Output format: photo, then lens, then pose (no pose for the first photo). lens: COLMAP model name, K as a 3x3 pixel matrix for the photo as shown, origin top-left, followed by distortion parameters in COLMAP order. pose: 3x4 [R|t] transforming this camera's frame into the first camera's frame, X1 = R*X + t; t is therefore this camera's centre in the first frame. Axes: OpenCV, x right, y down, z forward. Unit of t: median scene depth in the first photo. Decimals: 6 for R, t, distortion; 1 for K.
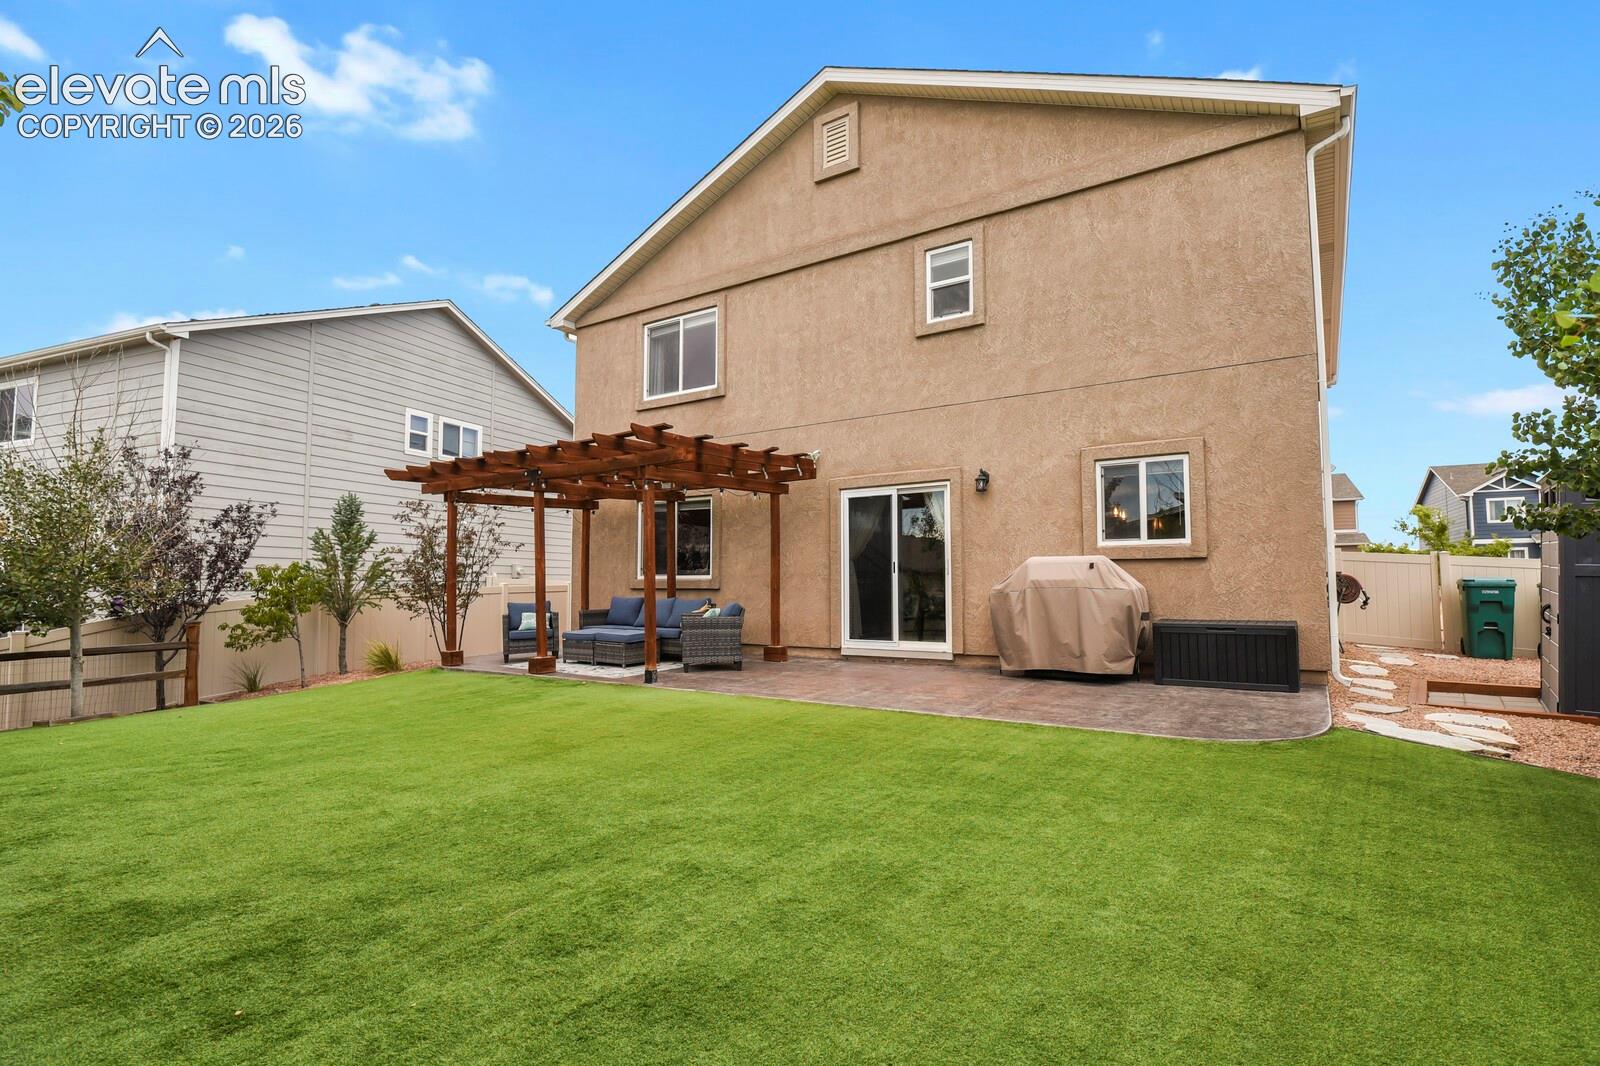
lens RADIAL K [[773.3, 0, 809.0], [0, 773.3, 533.6], [0, 0, 1]] dist [-0.004408, -0.005963]
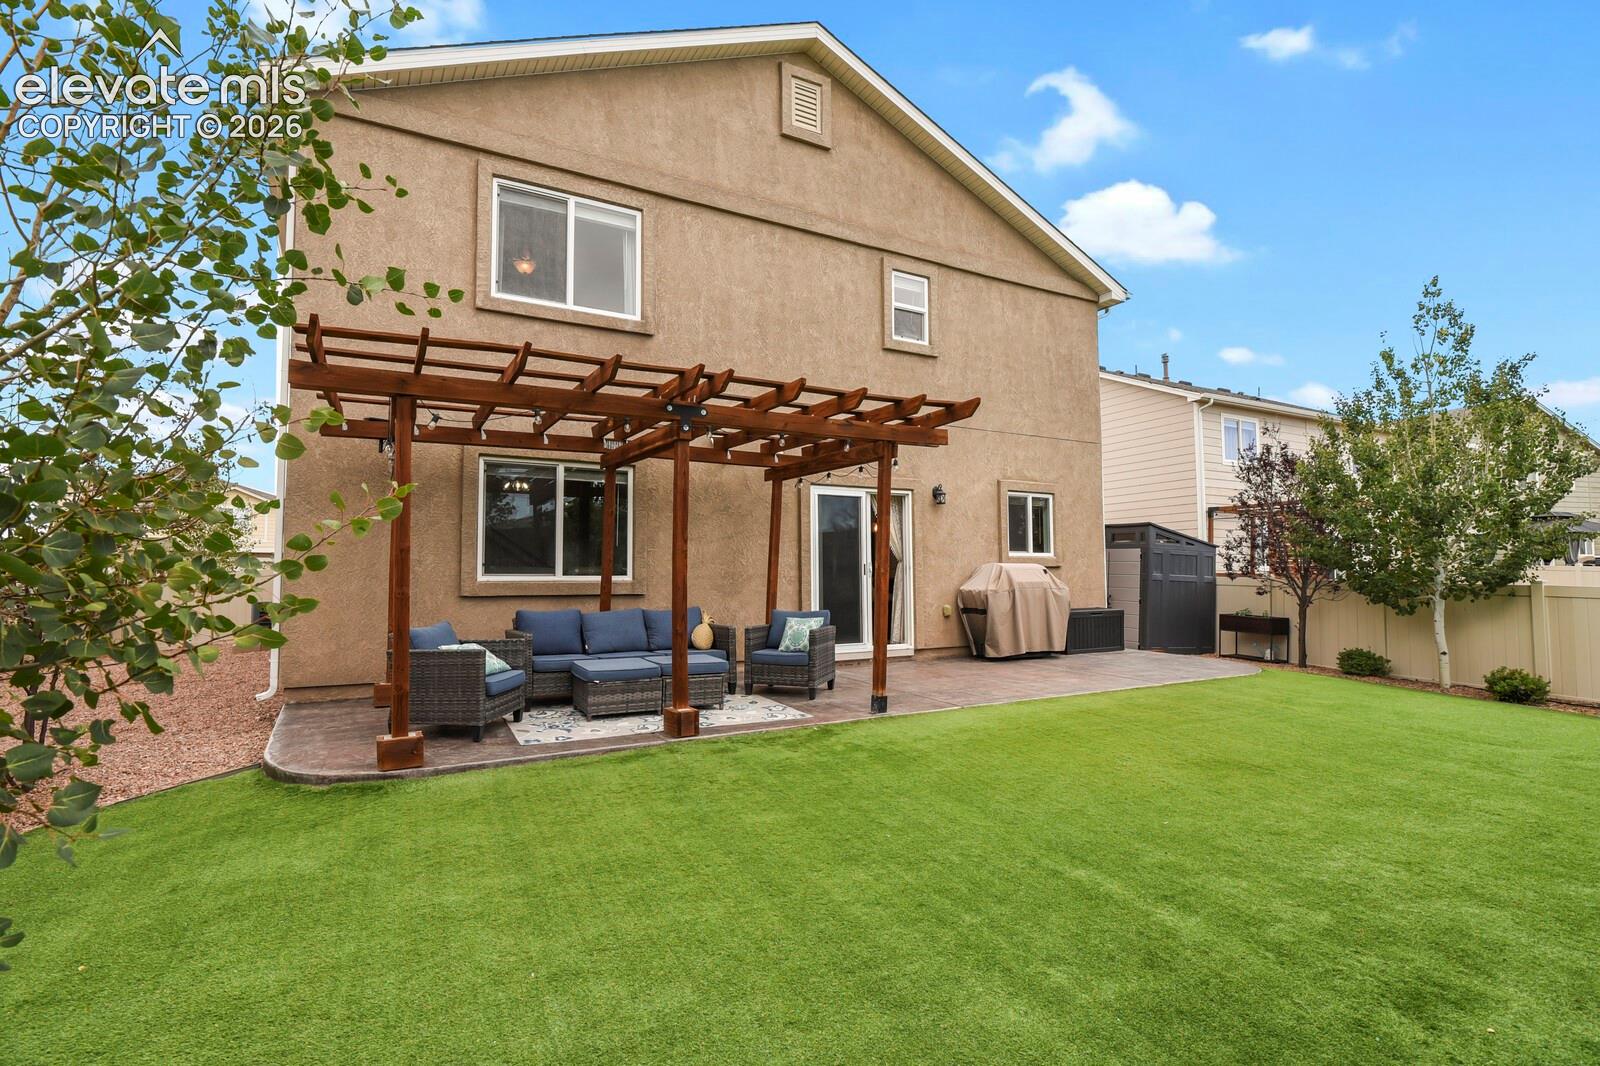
lens RADIAL K [[773.3, 0, 809.0], [0, 773.3, 533.6], [0, 0, 1]] dist [-0.004408, -0.005963]
pose [[0.452368, 0.051488, 0.890344, -0.822883], [-0.056849, 0.997967, -0.028828, 0.030432], [-0.890018, -0.037574, 0.454375, 0.611206]]
